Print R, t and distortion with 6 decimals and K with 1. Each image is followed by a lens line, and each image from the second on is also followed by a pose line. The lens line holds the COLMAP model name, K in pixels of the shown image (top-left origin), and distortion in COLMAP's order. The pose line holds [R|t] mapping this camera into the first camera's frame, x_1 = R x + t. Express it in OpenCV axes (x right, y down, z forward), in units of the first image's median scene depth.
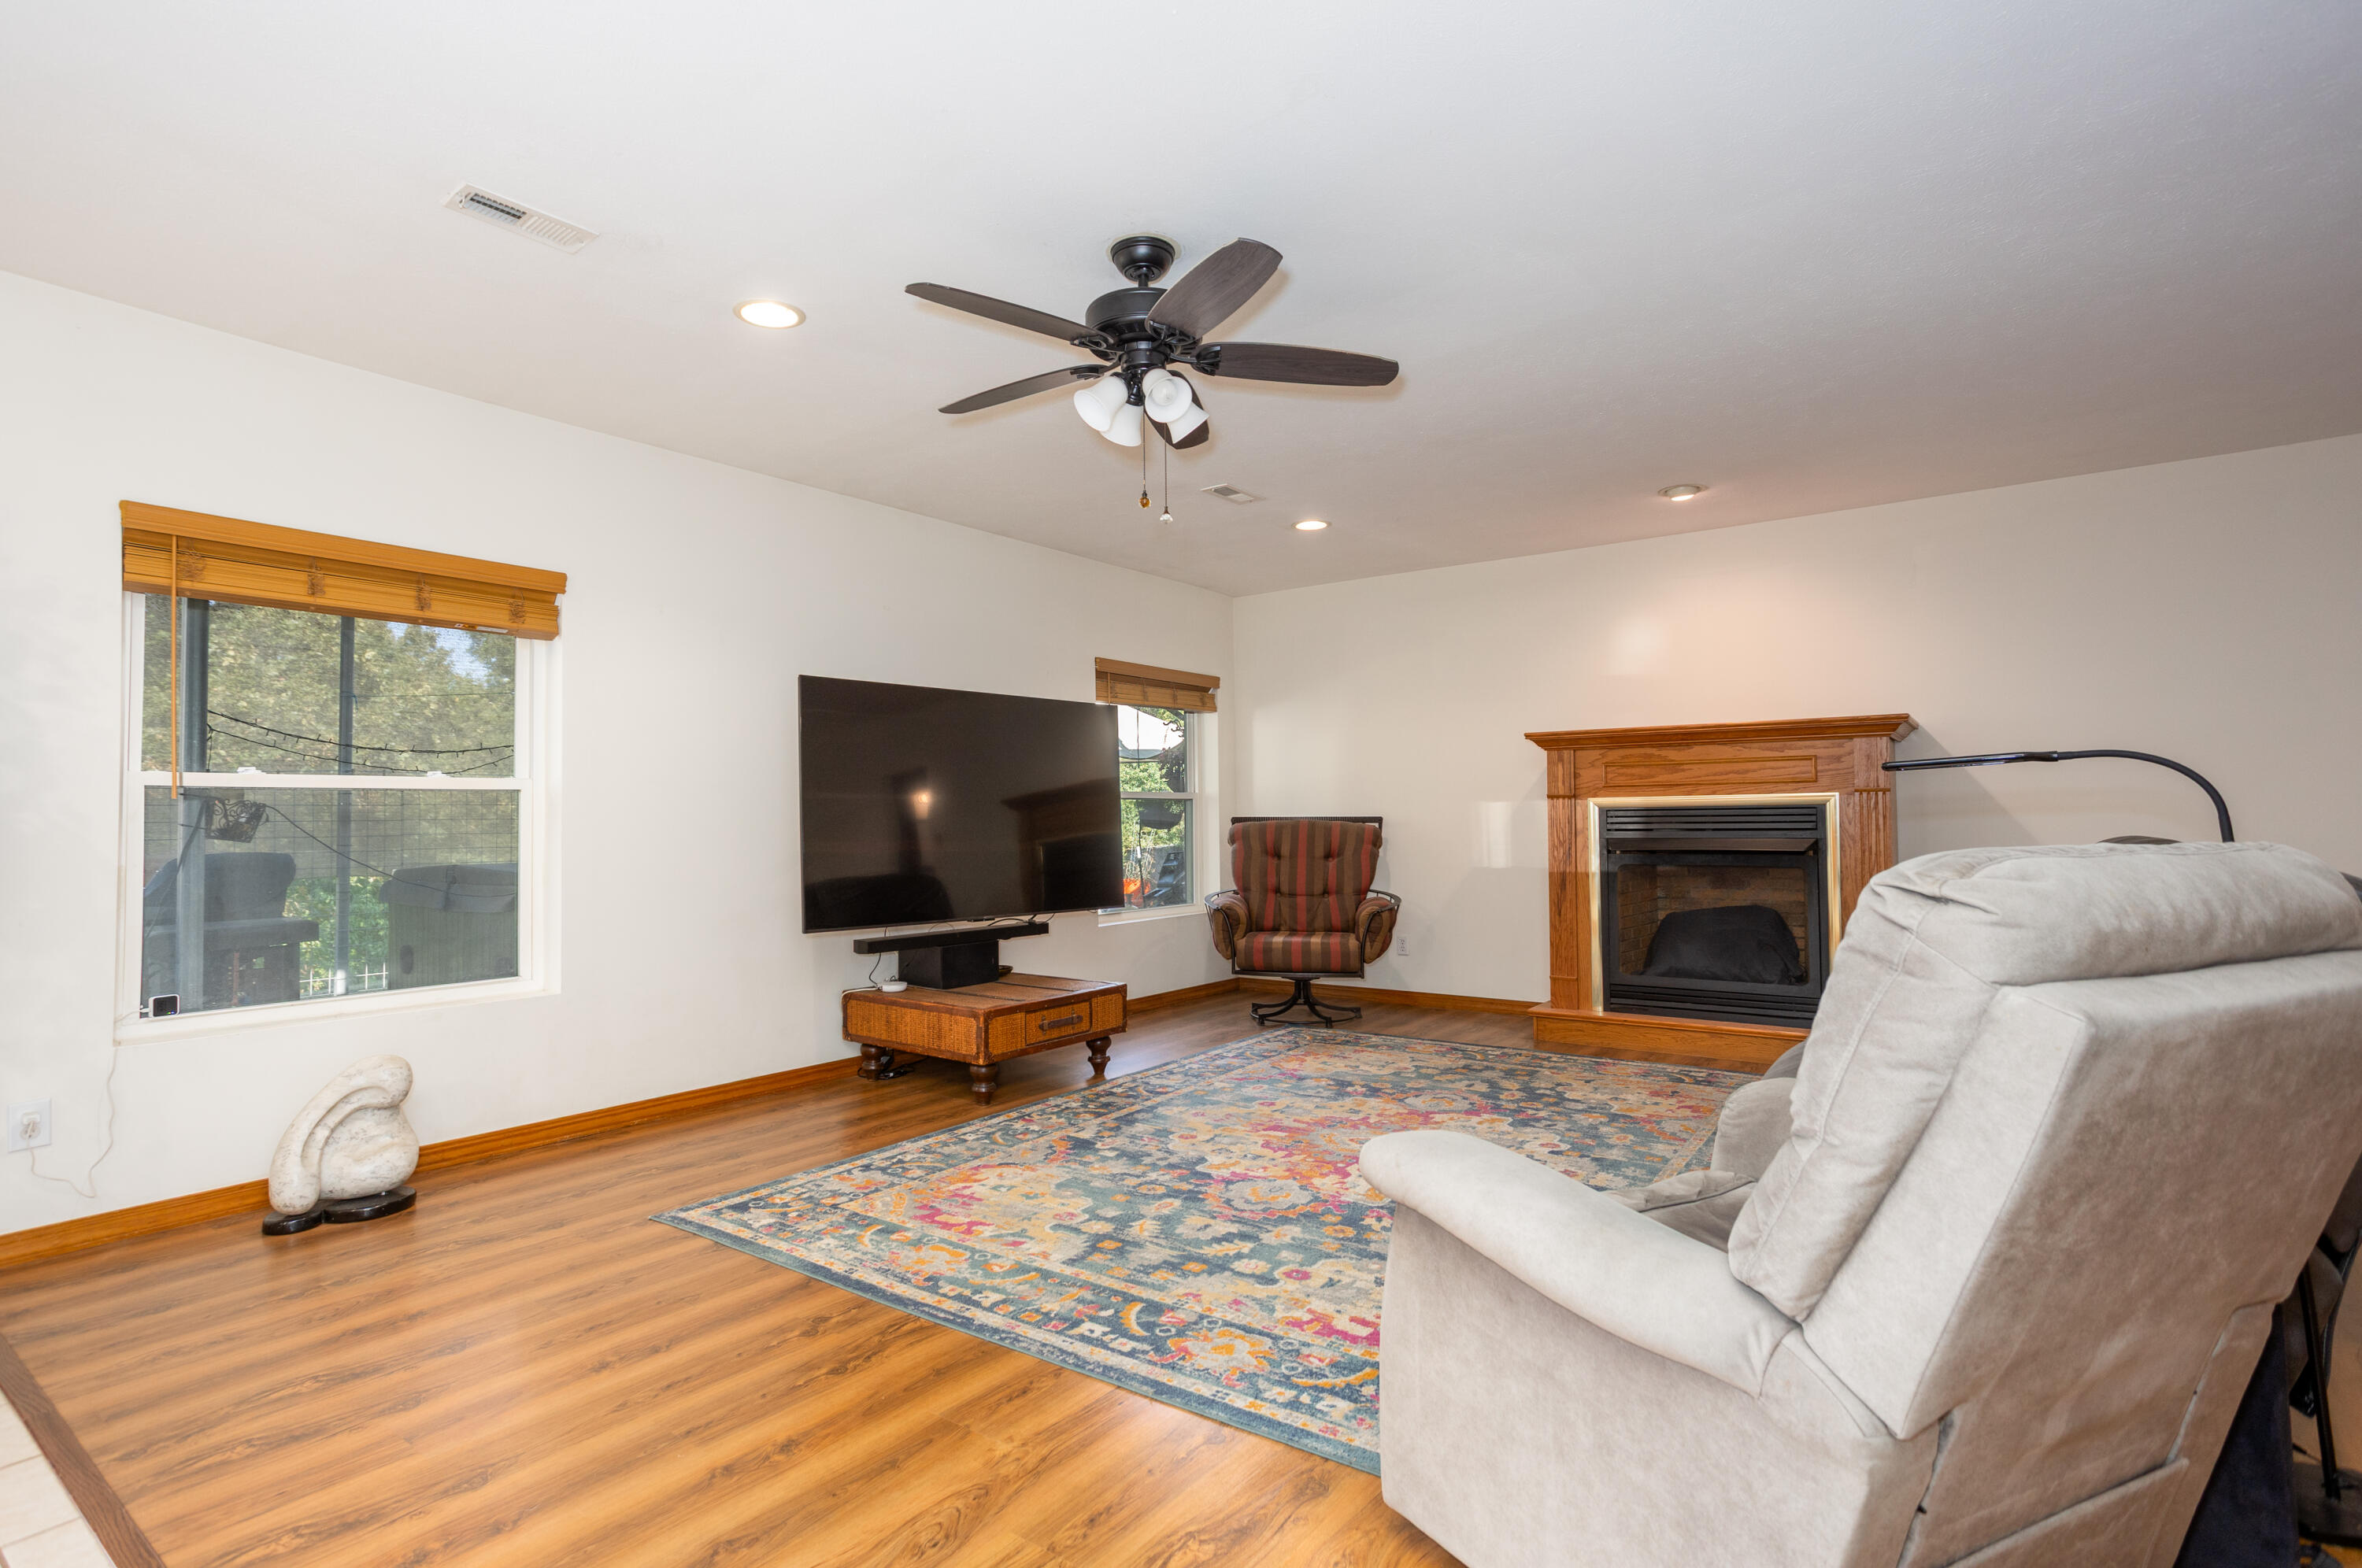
lens RADIAL K [[1158.6, 0, 1166.1], [0, 1158.6, 782.8], [0, 0, 1]] dist [-0.049775, 0.034250]
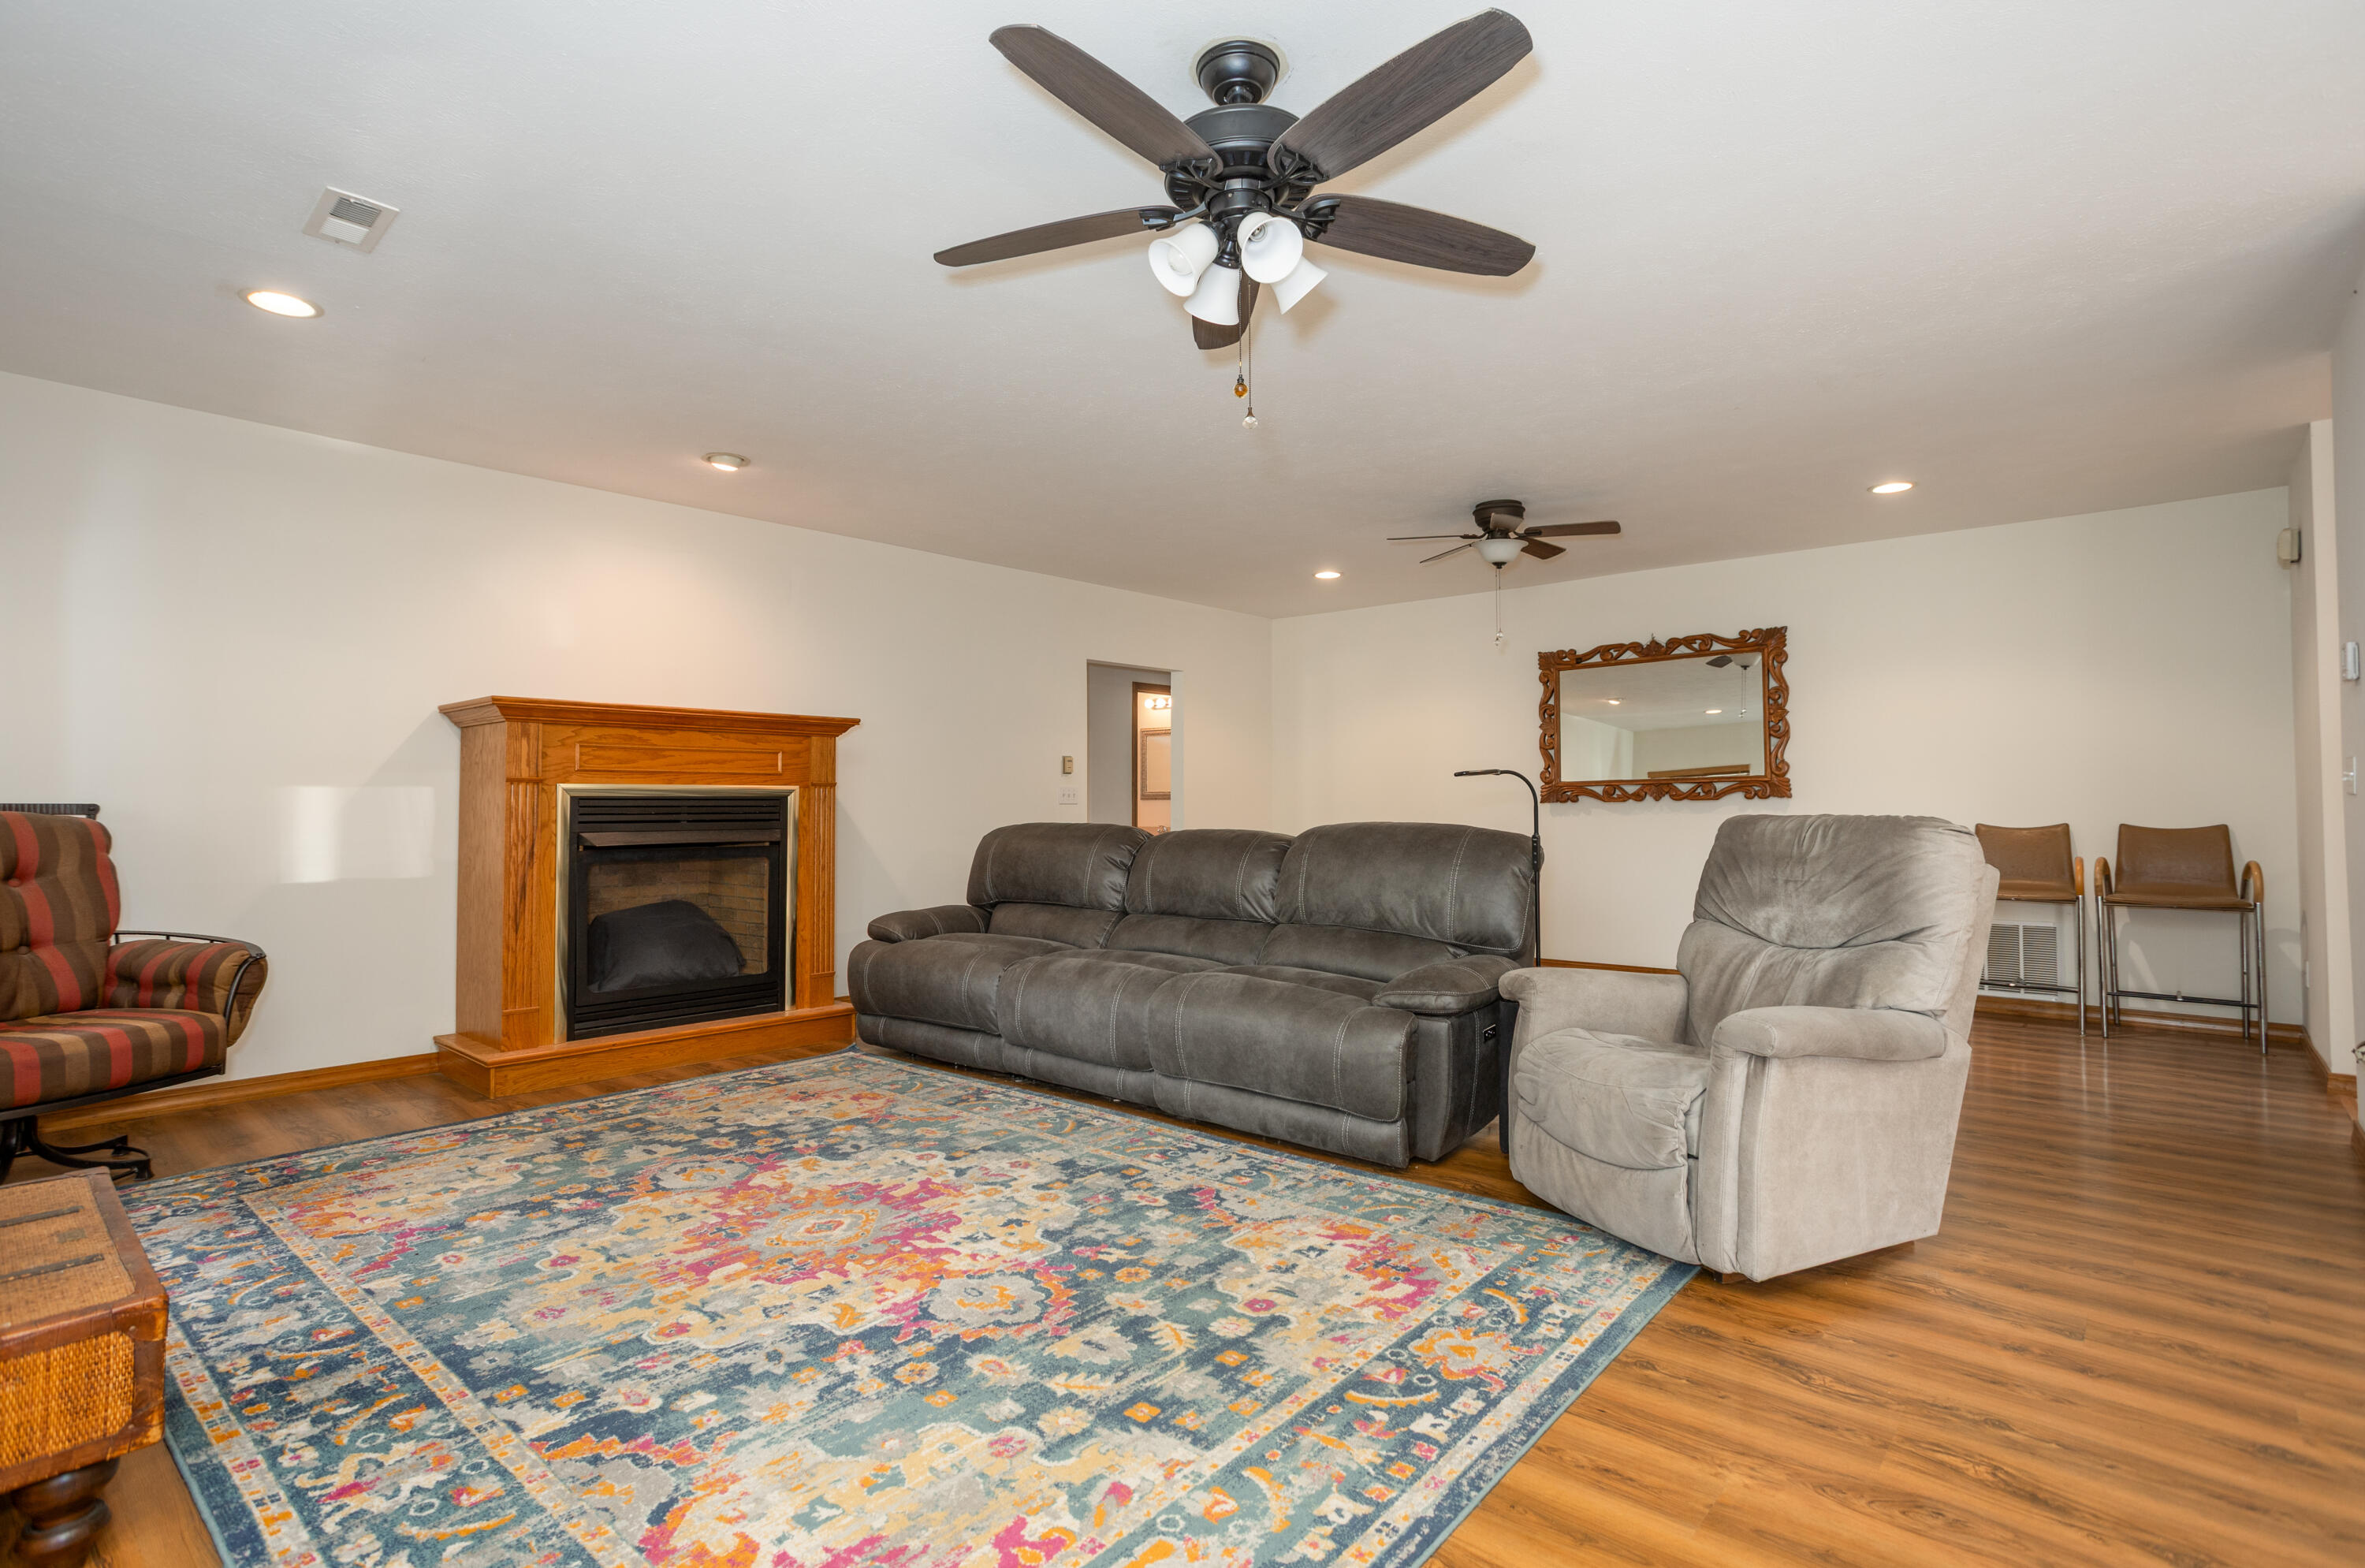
lens RADIAL K [[1149.5, 0, 1160.2], [0, 1149.5, 777.6], [0, 0, 1]] dist [-0.055634, 0.038274]
pose [[0.083181, 0.036027, 0.995883, -0.663552], [-0.029977, 0.998984, -0.033636, 0.038420], [-0.996083, -0.027056, 0.084177, 0.843365]]
